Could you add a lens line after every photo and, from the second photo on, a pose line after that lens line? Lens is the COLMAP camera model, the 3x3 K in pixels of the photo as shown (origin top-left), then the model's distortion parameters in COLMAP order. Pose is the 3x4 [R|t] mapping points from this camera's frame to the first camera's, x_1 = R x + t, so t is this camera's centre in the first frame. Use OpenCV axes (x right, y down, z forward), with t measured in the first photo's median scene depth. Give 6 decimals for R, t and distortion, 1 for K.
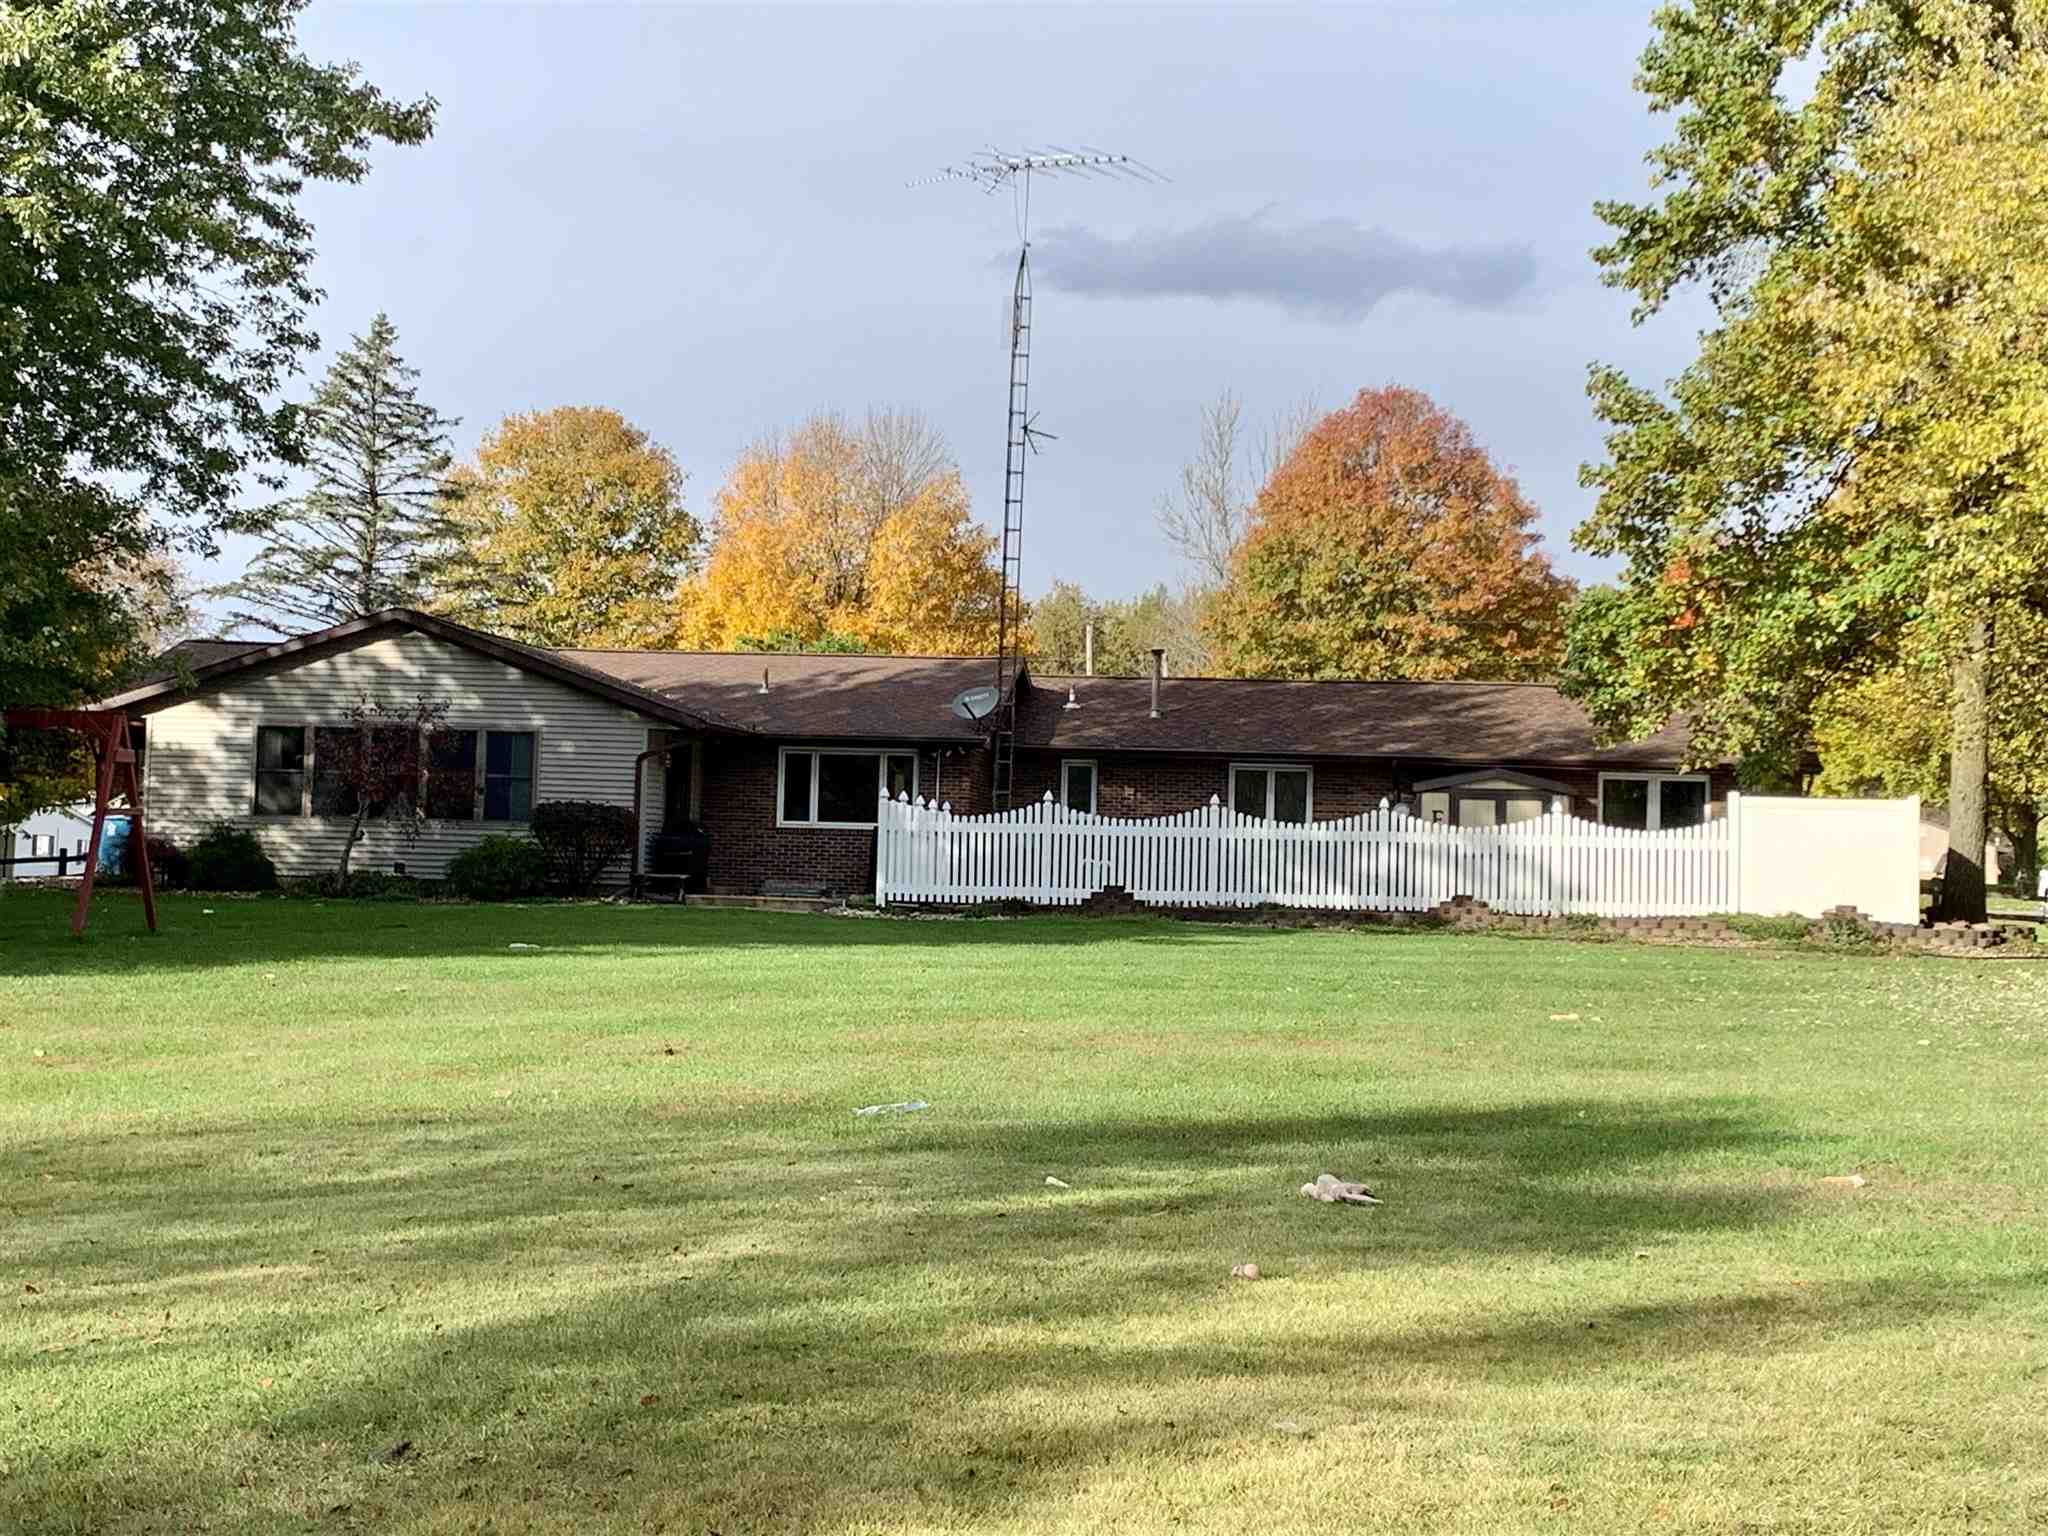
lens RADIAL K [[3302.6, 0, 1024.0], [0, 3302.6, 768.0], [0, 0, 1]] dist [0.241817, 0.020037]
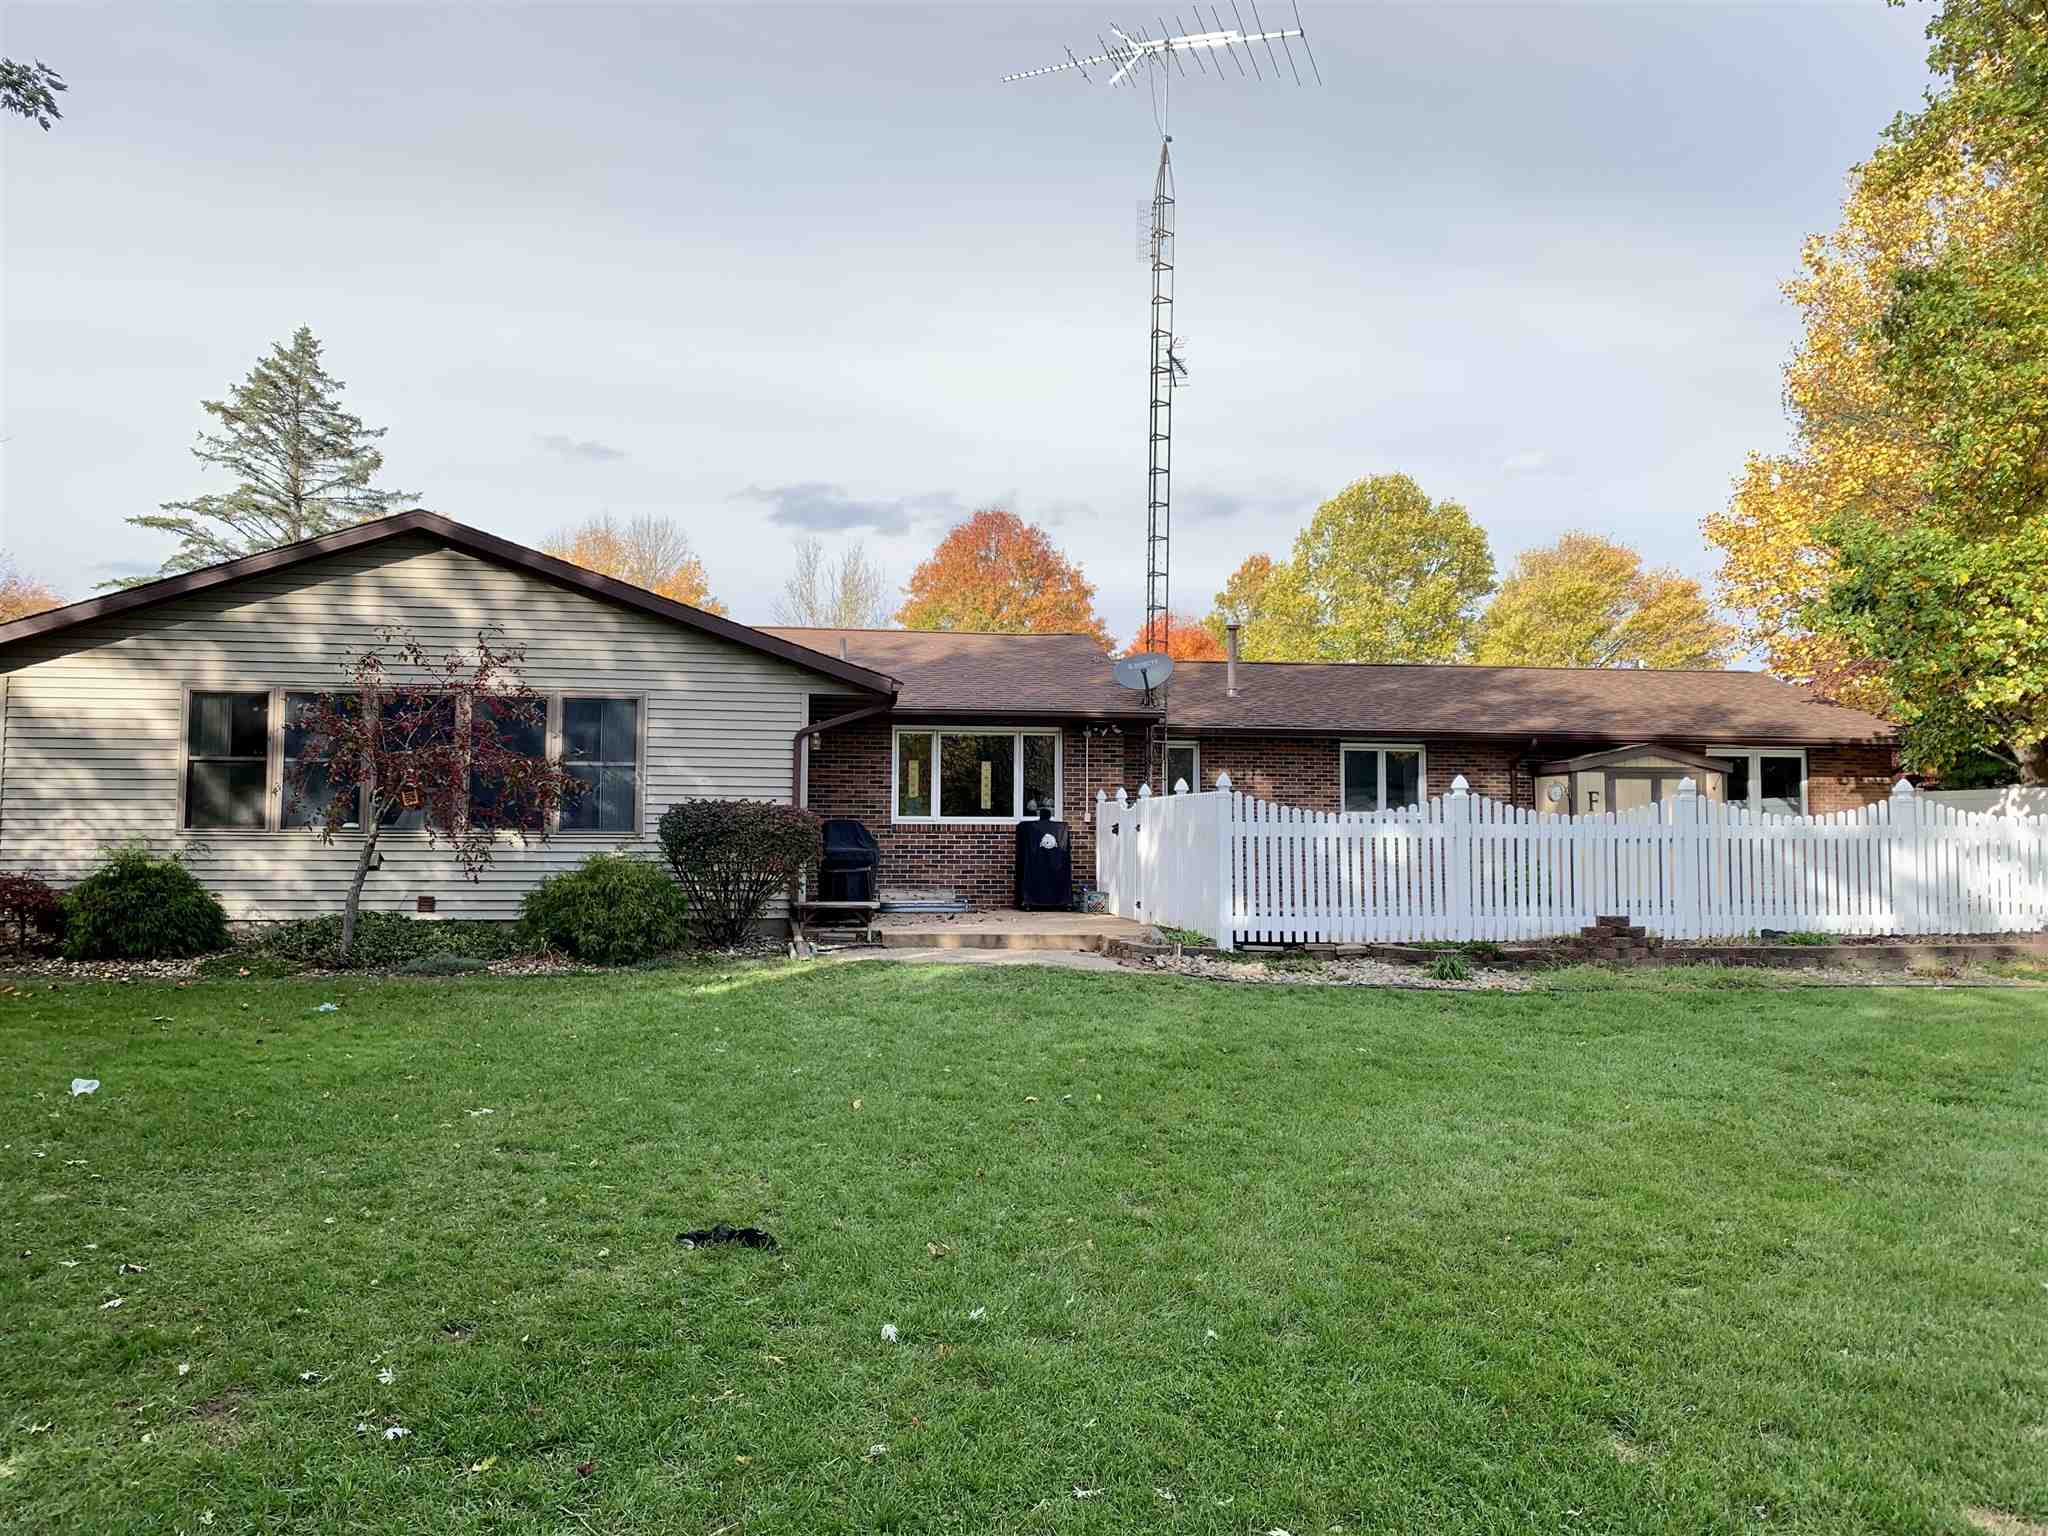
lens RADIAL K [[1563.5, 0, 1024.0], [0, 1563.5, 768.0], [0, 0, 1]] dist [0.044407, -0.004090]
pose [[0.963511, -0.011702, 0.267414, -0.146054], [0.011053, 0.999931, 0.003931, 0.002905], [-0.267442, -0.000831, 0.963574, 0.620872]]
